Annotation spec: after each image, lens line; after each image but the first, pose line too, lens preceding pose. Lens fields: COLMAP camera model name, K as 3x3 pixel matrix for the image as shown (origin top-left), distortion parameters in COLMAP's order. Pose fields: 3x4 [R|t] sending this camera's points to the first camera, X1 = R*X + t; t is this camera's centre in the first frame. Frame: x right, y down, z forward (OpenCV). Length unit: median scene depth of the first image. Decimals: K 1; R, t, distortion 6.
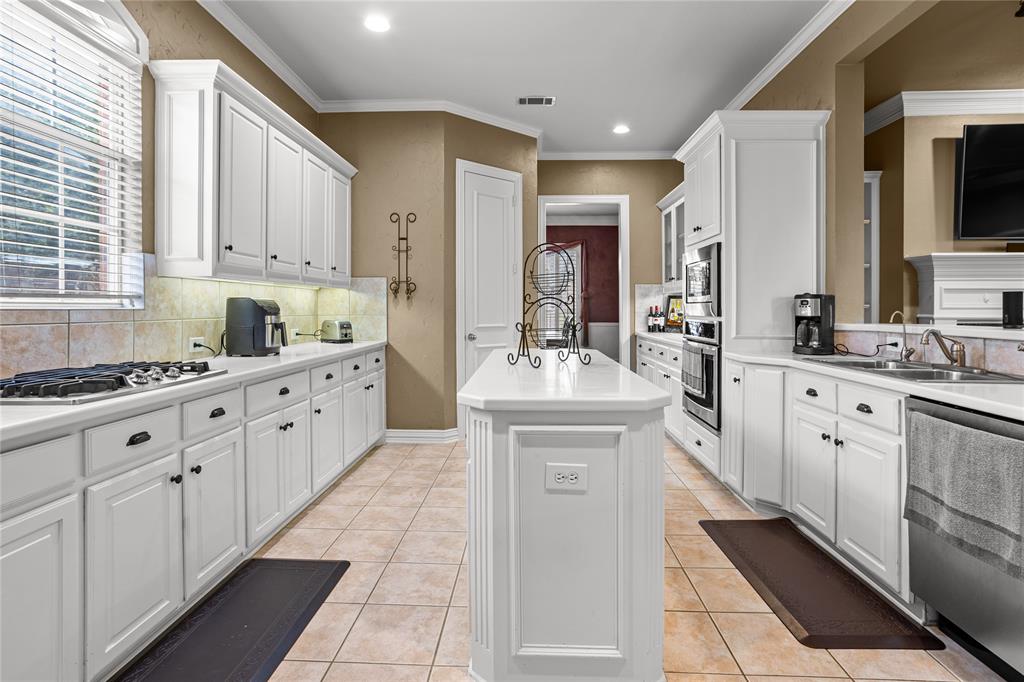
lens RADIAL K [[510.6, 0, 511.5], [0, 510.6, 311.2], [0, 0, 1]] dist [-0.036603, 0.016821]
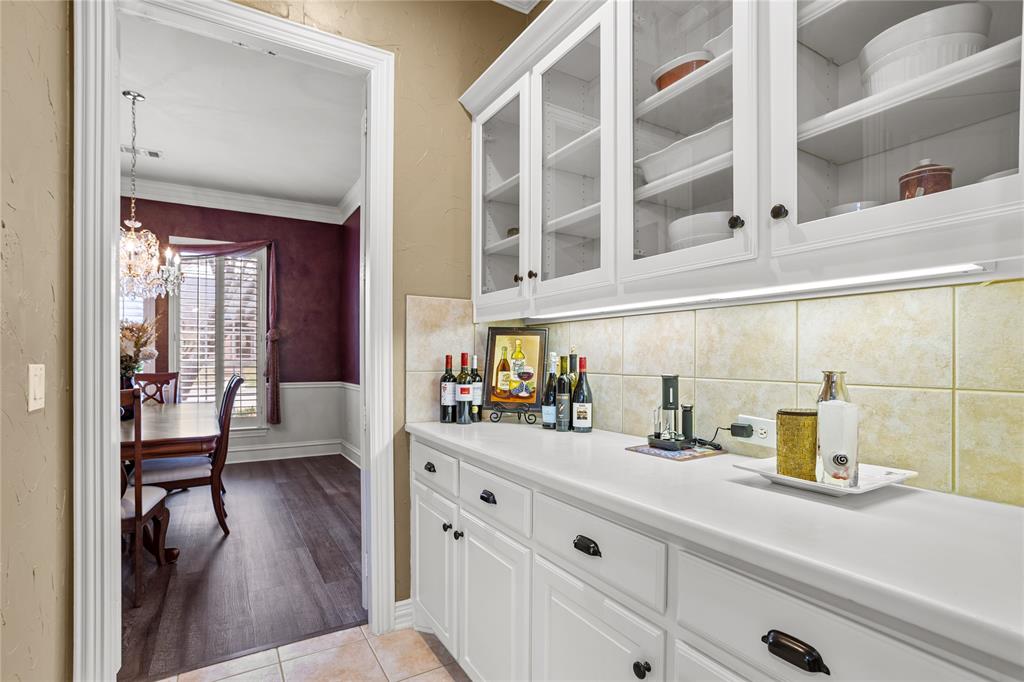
lens RADIAL K [[510.6, 0, 514.5], [0, 510.6, 348.4], [0, 0, 1]] dist [-0.036603, 0.016821]
pose [[0.838790, 0.009794, 0.544367, 0.107458], [0.003279, 0.999729, -0.023040, -0.005216], [-0.544446, 0.021111, 0.838530, 0.651841]]
